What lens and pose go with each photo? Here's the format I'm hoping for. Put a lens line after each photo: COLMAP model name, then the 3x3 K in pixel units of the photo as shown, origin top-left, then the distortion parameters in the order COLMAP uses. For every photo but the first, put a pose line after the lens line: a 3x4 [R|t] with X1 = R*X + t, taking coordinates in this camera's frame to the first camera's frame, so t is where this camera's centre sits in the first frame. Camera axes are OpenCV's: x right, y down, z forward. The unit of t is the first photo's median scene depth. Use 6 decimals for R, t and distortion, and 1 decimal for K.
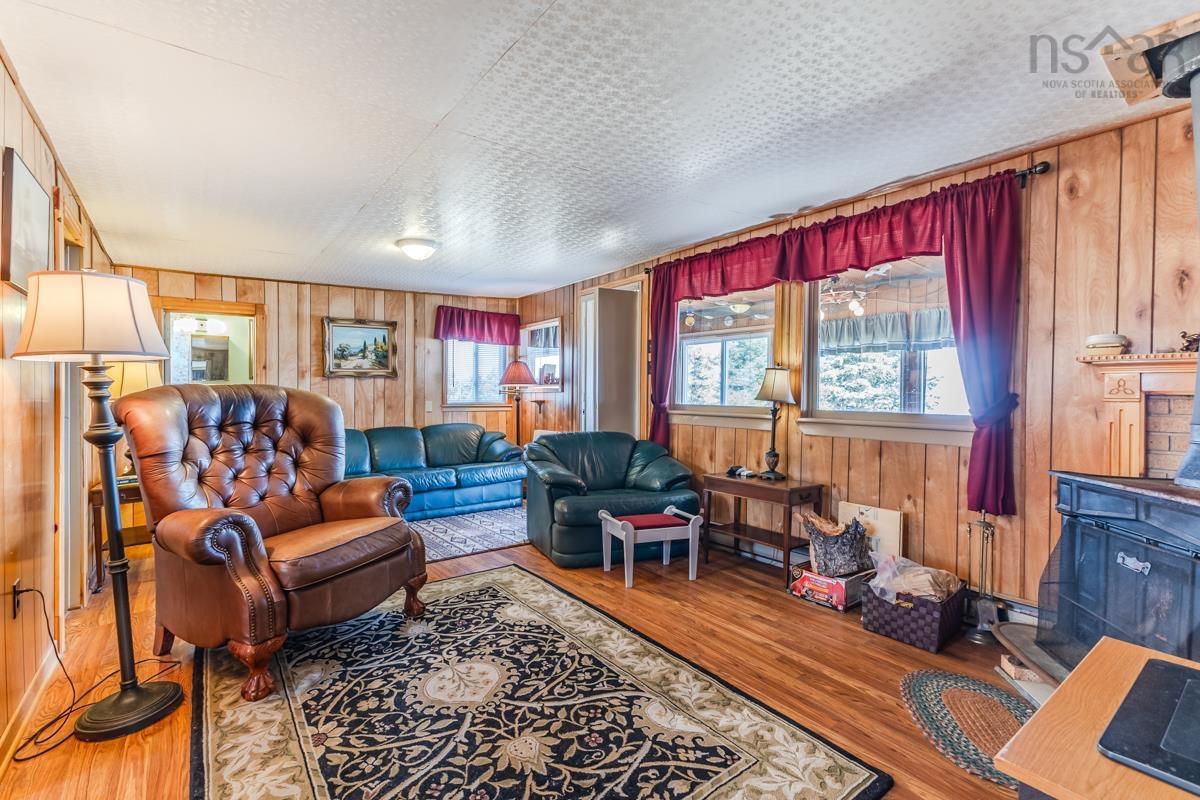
lens RADIAL K [[515.7, 0, 597.6], [0, 515.7, 401.5], [0, 0, 1]] dist [0.000591, -0.001284]
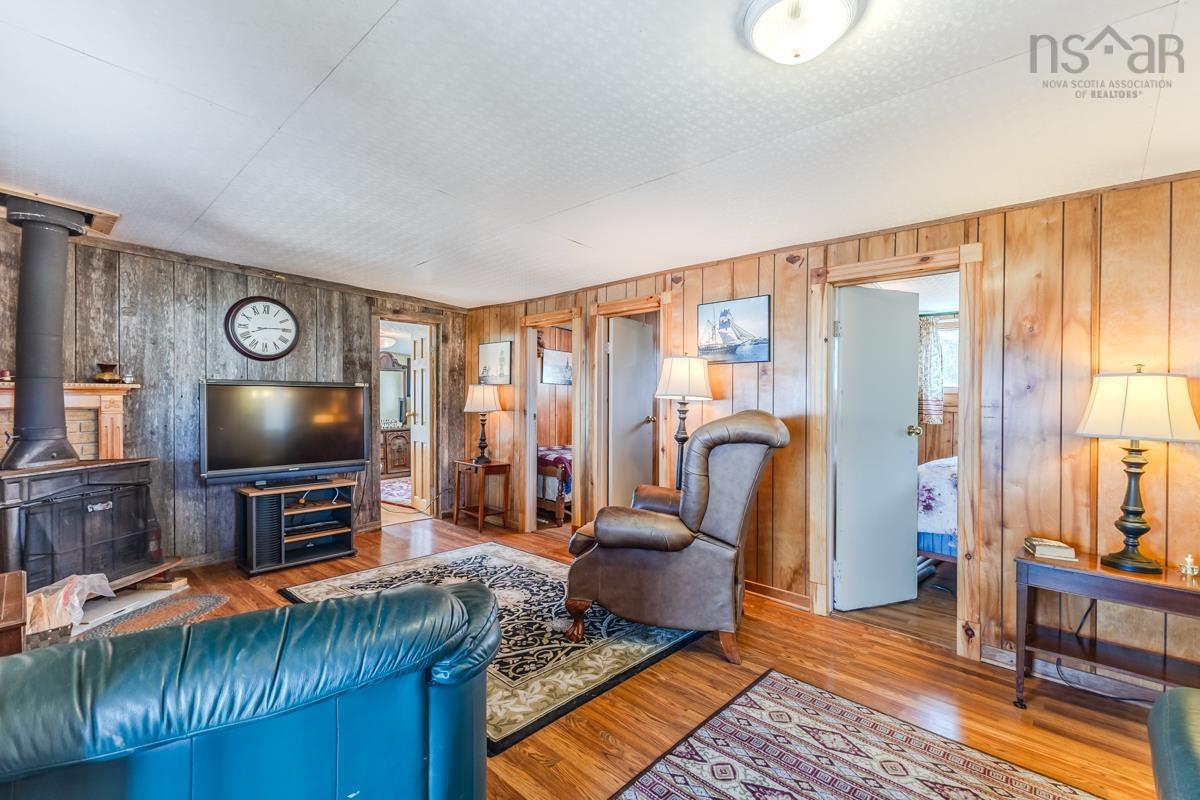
lens RADIAL K [[515.7, 0, 598.7], [0, 515.7, 404.9], [0, 0, 1]] dist [0.000591, -0.001284]
pose [[-0.986027, -0.012403, -0.166121, -0.281180], [-0.014649, 0.999817, 0.012301, -0.065768], [0.165938, 0.014563, -0.986029, 2.456801]]
